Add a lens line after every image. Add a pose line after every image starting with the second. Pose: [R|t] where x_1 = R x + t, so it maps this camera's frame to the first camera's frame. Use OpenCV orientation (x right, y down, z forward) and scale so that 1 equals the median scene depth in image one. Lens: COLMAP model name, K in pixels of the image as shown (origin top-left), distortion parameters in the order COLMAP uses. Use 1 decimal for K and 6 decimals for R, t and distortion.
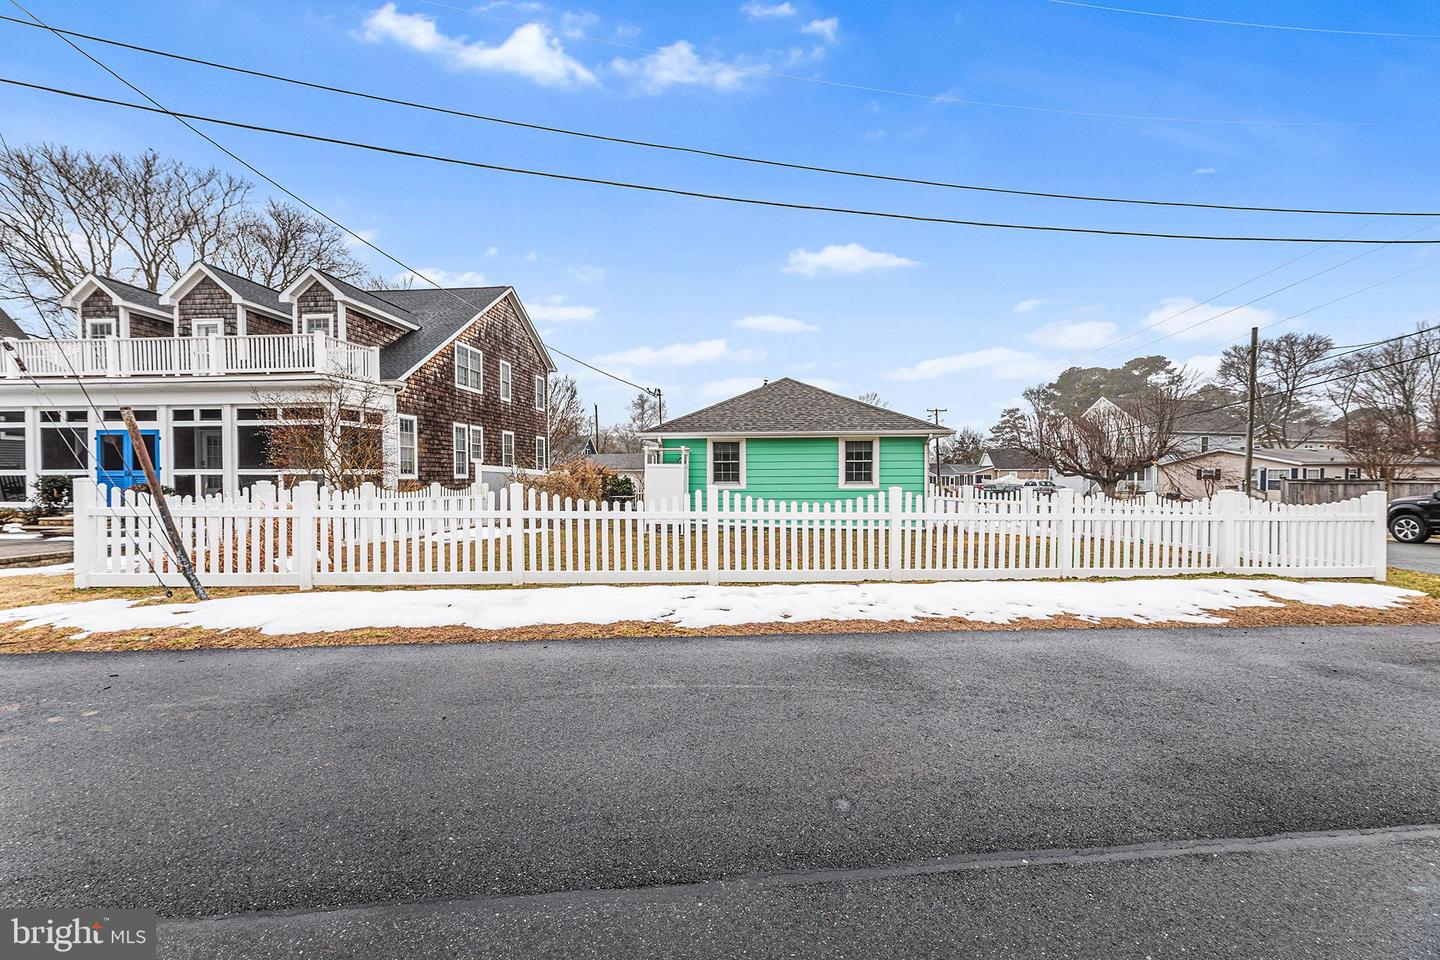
lens RADIAL K [[567.8, 0, 720.0], [0, 567.8, 480.0], [0, 0, 1]] dist [0.002310, 0.000188]
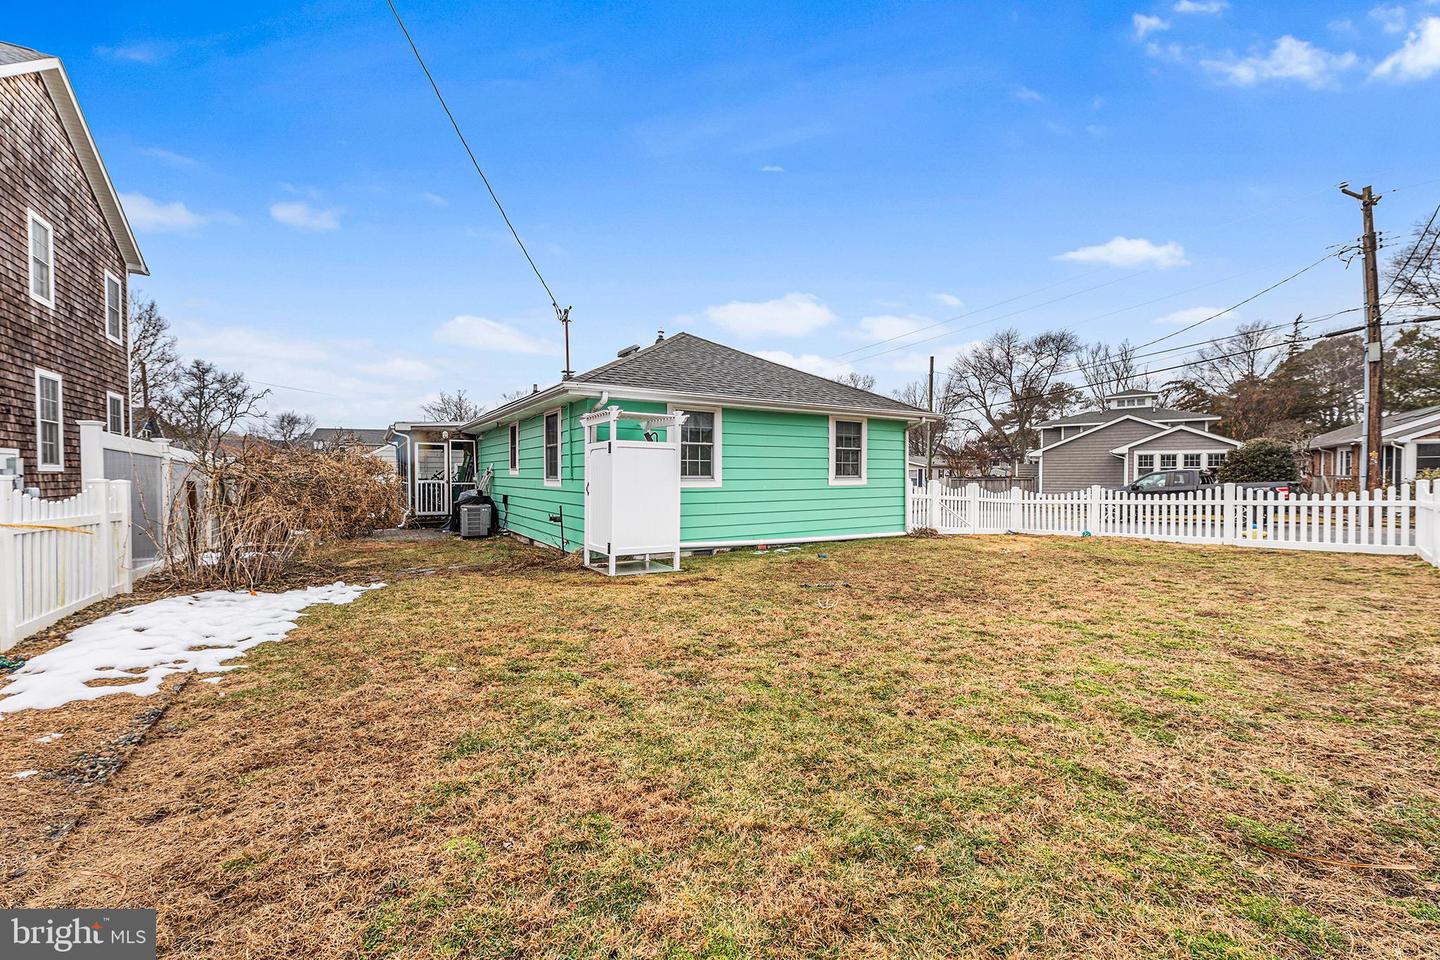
lens RADIAL K [[575.1, 0, 710.9], [0, 575.1, 470.4], [0, 0, 1]] dist [0.003207, 0.000178]
pose [[0.805904, 0.007011, 0.592004, -0.306736], [0.006279, 0.999772, -0.020388, 0.008525], [-0.592012, 0.020148, 0.805677, 0.443668]]
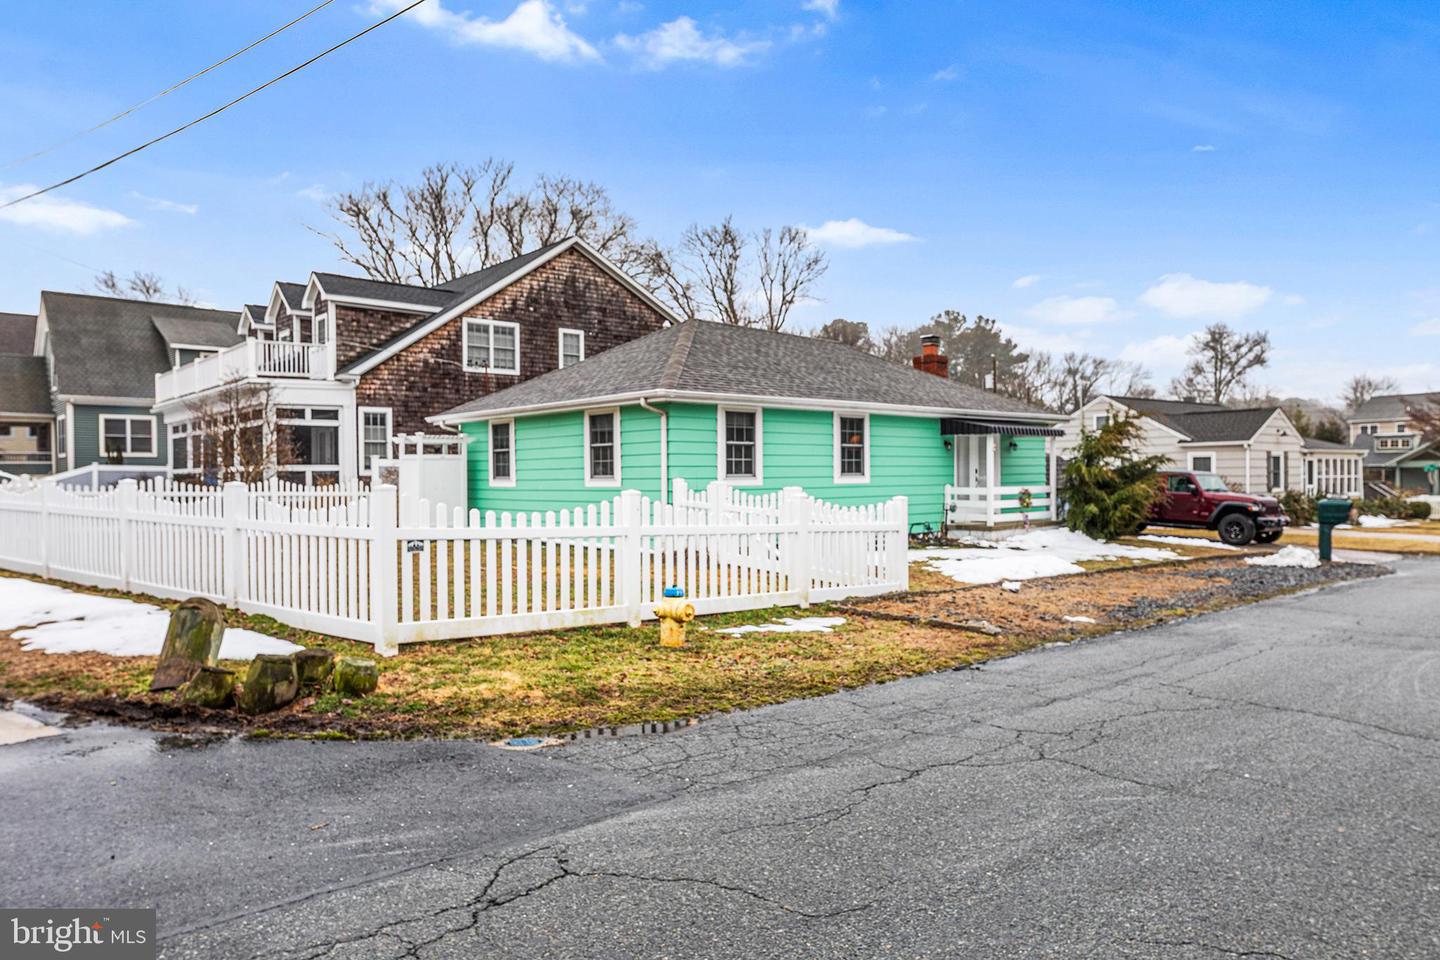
lens RADIAL K [[923.4, 0, 720.0], [0, 923.4, 480.0], [0, 0, 1]] dist [-0.002086, 0.000098]
pose [[0.721027, 0.000669, -0.692907, 0.953545], [-0.004008, 0.999987, -0.003205, 0.008686], [0.692896, 0.005089, 0.721020, 0.294310]]
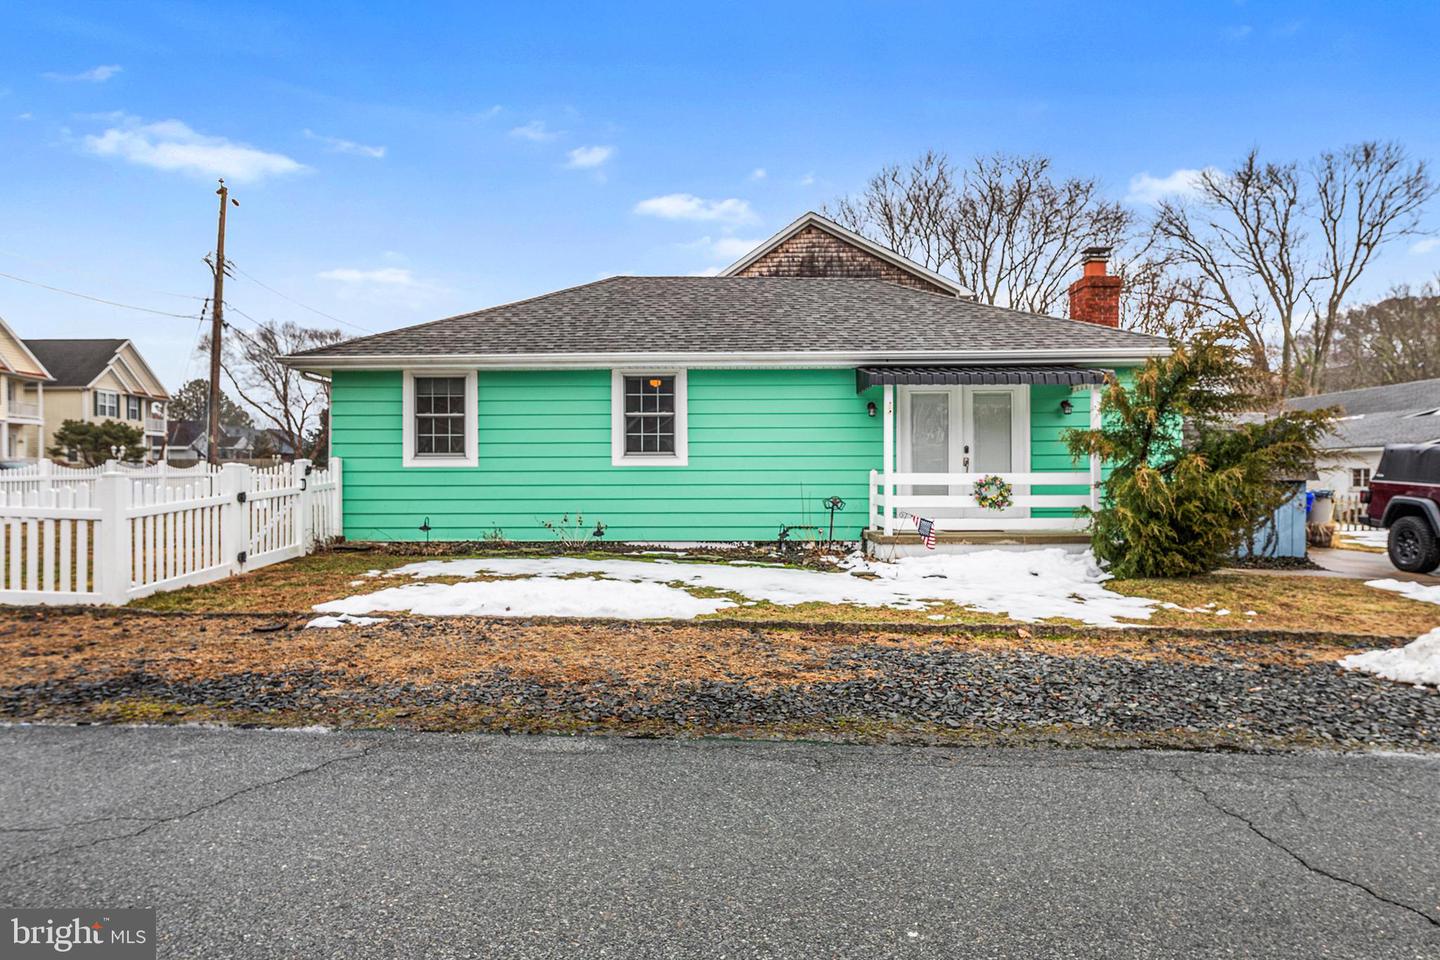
lens RADIAL K [[834.0, 0, 720.0], [0, 834.0, 480.0], [0, 0, 1]] dist [-0.000948, -0.000406]
pose [[0.053268, 0.003683, -0.998573, 1.028218], [-0.011779, 0.999926, 0.003059, 0.017228], [0.998511, 0.011600, 0.053307, 1.167381]]
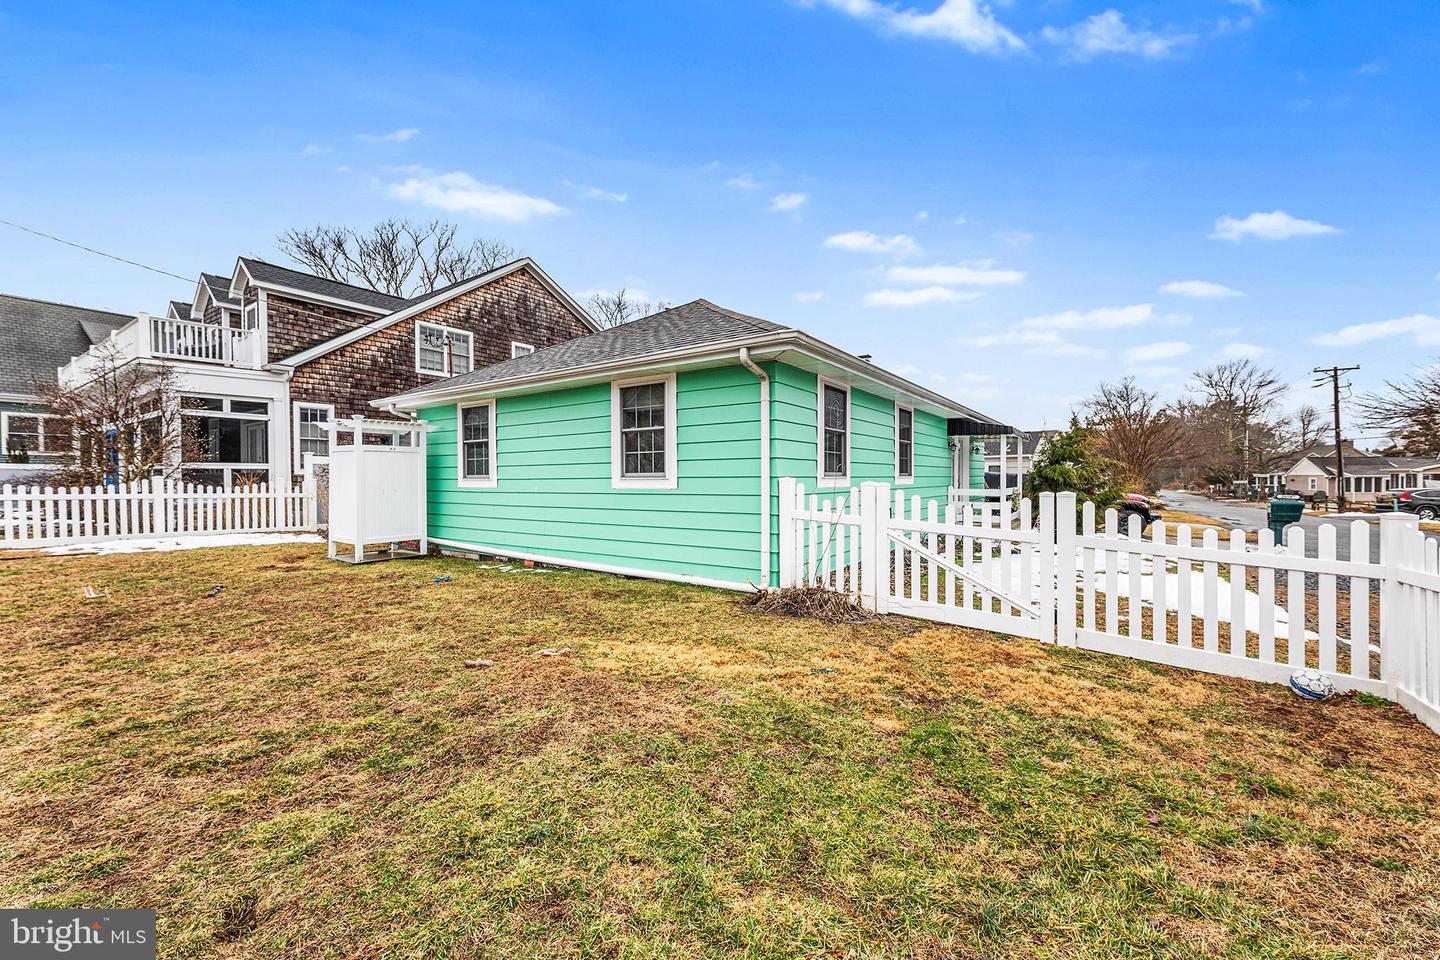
lens RADIAL K [[567.8, 0, 720.0], [0, 567.8, 480.0], [0, 0, 1]] dist [0.002310, 0.000188]
pose [[0.860101, 0.001418, -0.510121, 0.470645], [-0.005953, 0.999956, -0.007256, 0.009386], [0.510088, 0.009278, 0.860072, 0.567627]]
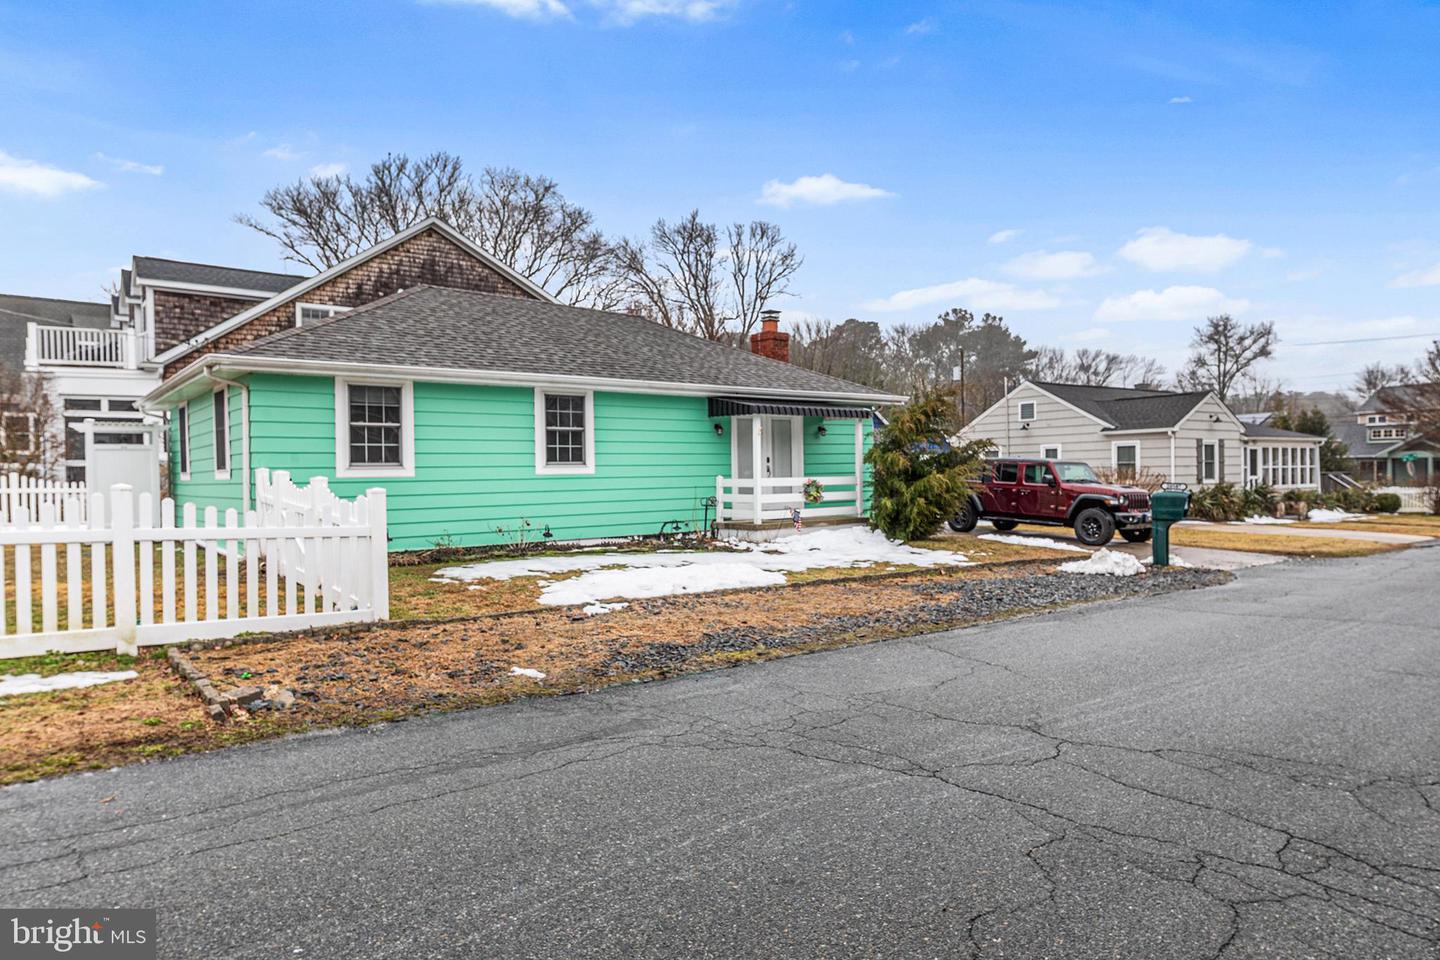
lens RADIAL K [[868.8, 0, 720.0], [0, 868.8, 480.0], [0, 0, 1]] dist [-0.001290, -0.000159]
pose [[0.681477, -0.001020, -0.731839, 1.034559], [0.001703, 0.999999, 0.000191, 0.014161], [0.731838, -0.001376, 0.681477, 0.697822]]
